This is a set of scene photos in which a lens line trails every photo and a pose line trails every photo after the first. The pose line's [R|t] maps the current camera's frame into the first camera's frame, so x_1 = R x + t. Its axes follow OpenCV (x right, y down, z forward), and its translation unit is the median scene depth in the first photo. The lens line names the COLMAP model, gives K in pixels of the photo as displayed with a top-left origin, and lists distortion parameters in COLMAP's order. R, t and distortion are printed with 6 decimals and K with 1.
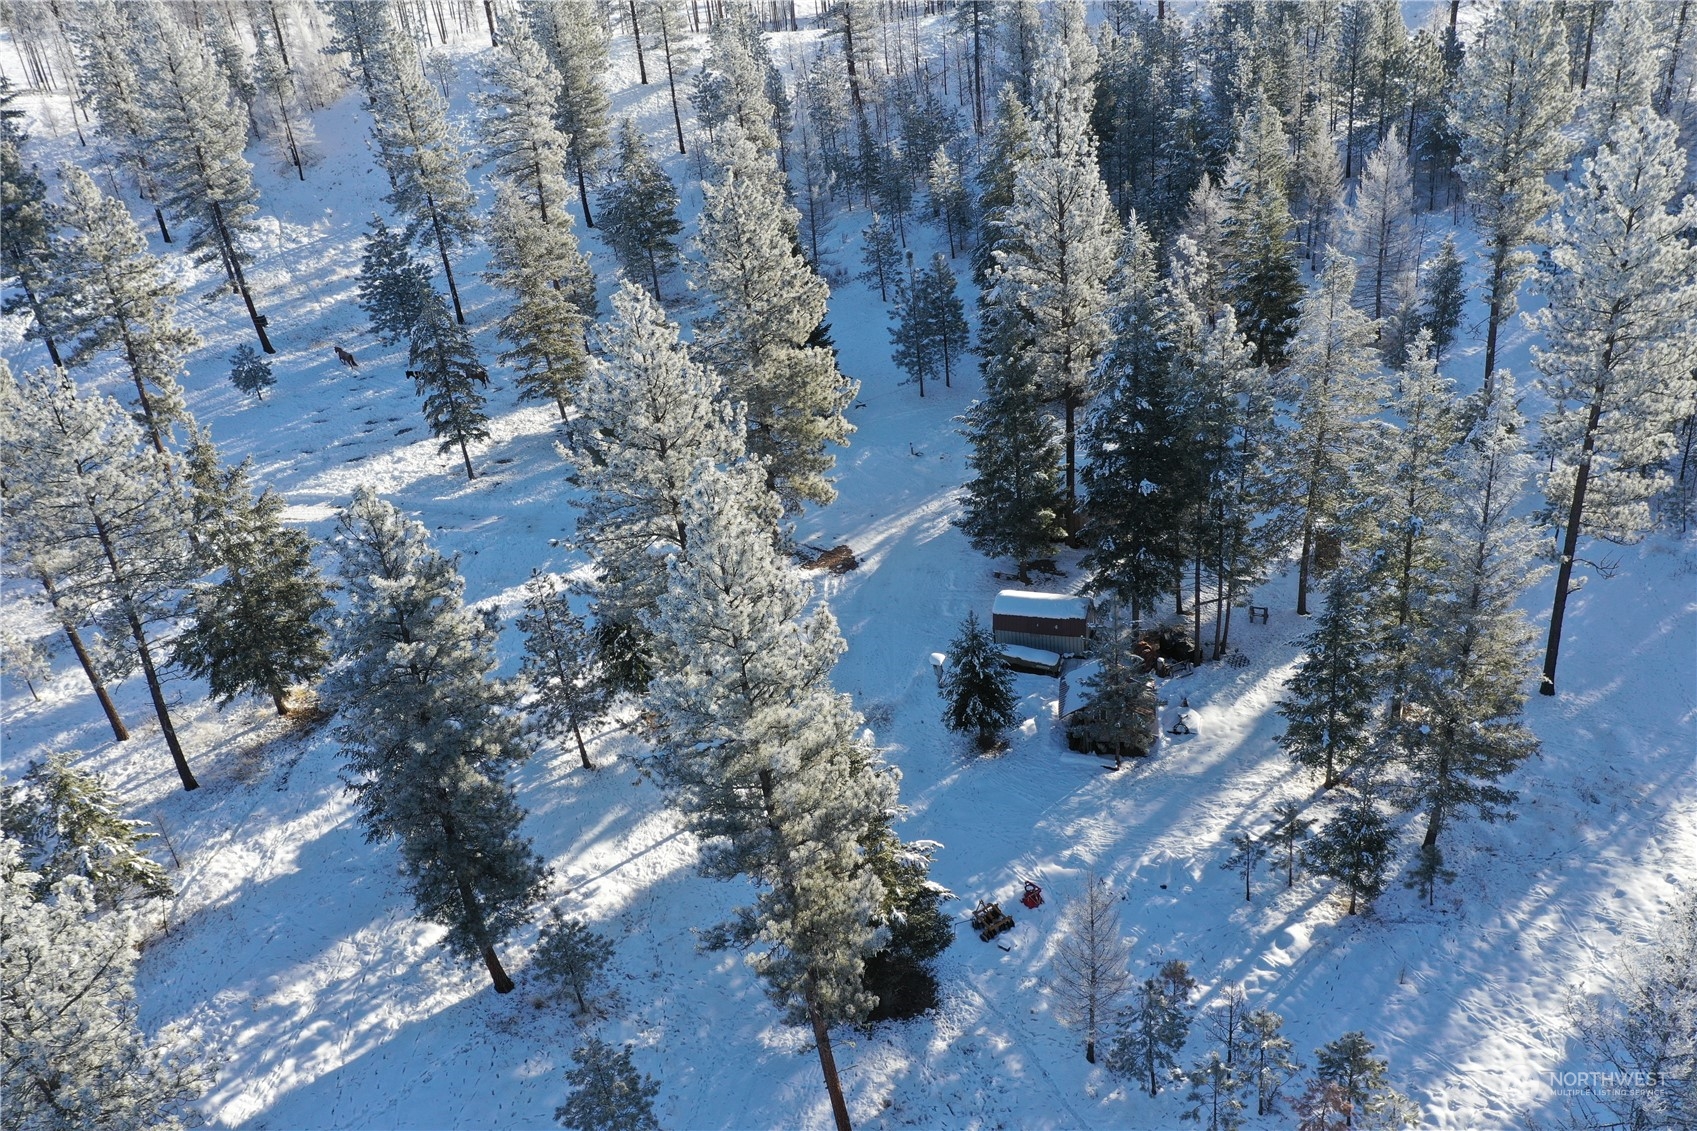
lens RADIAL K [[1347.4, 0, 841.7], [0, 1347.4, 559.0], [0, 0, 1]] dist [0.019834, -0.004793]
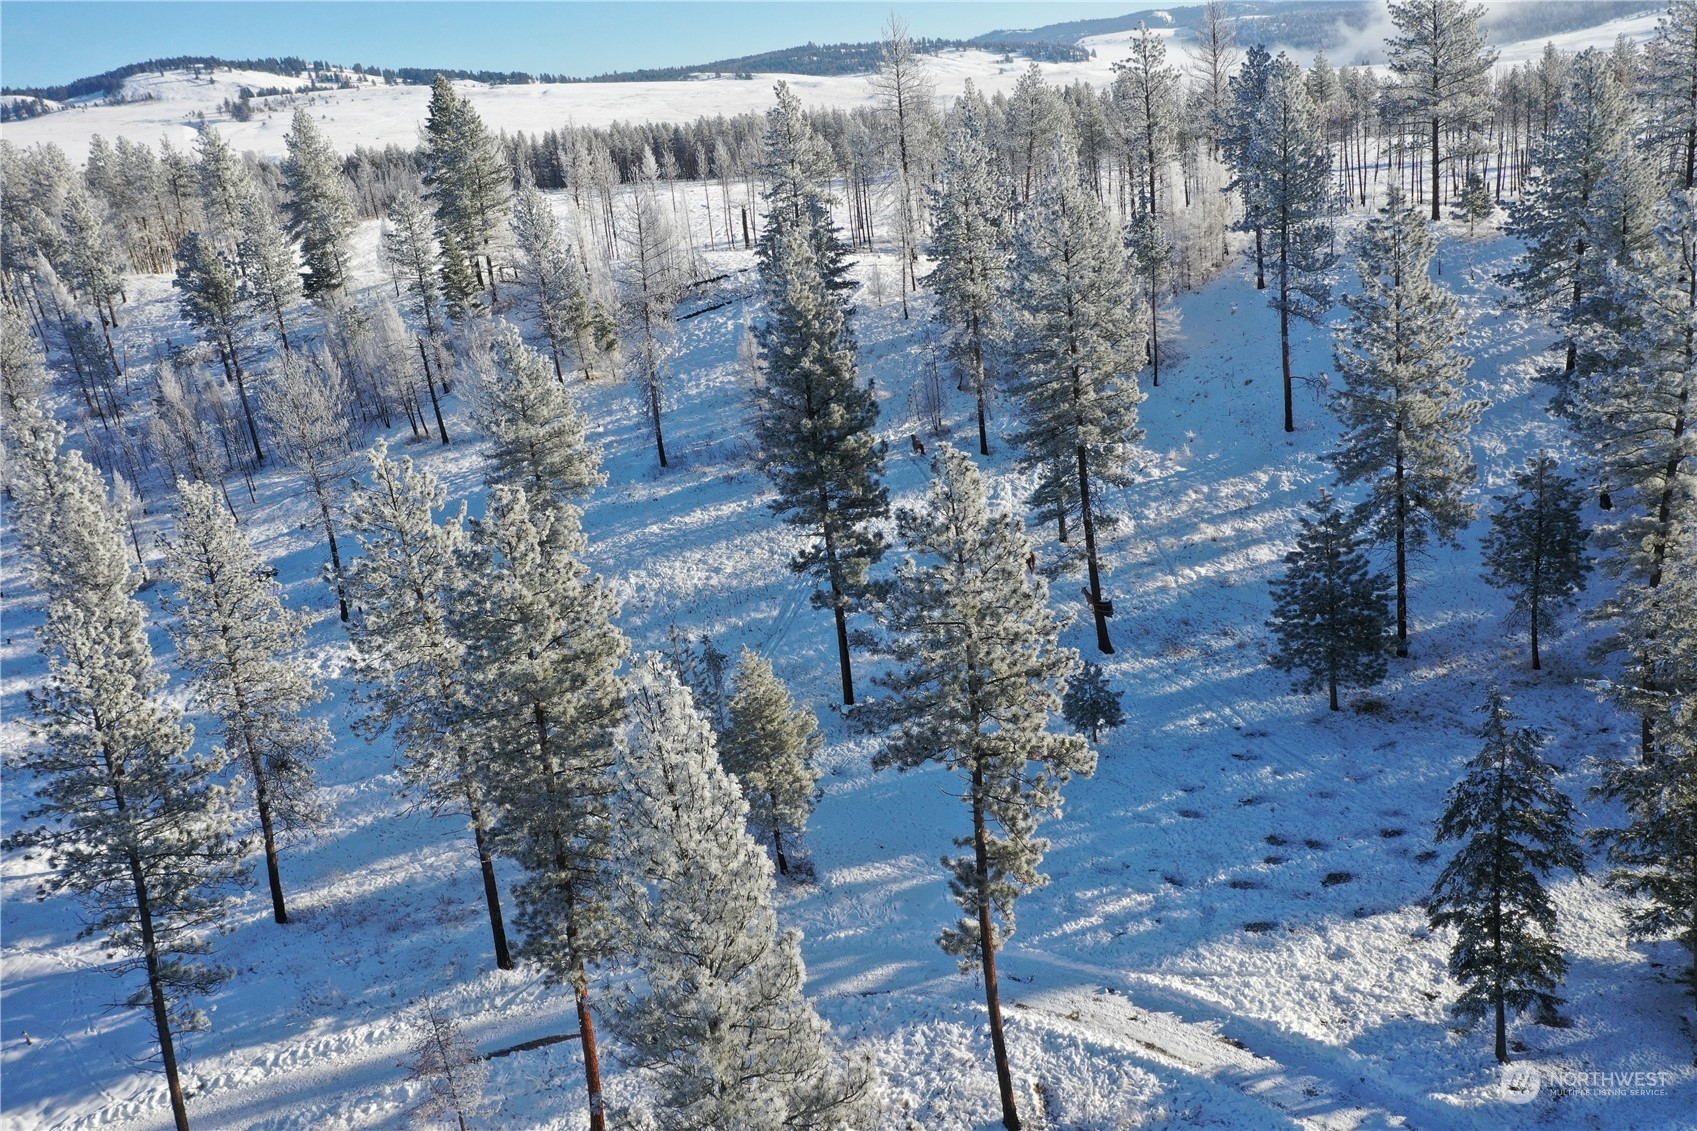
lens RADIAL K [[1356.1, 0, 844.9], [0, 1356.1, 556.2], [0, 0, 1]] dist [0.019519, -0.001674]
pose [[0.872608, 0.148348, -0.465347, -0.236832], [-0.194190, 0.979592, -0.051856, -0.146652], [0.448158, 0.135616, 0.883608, 0.338235]]
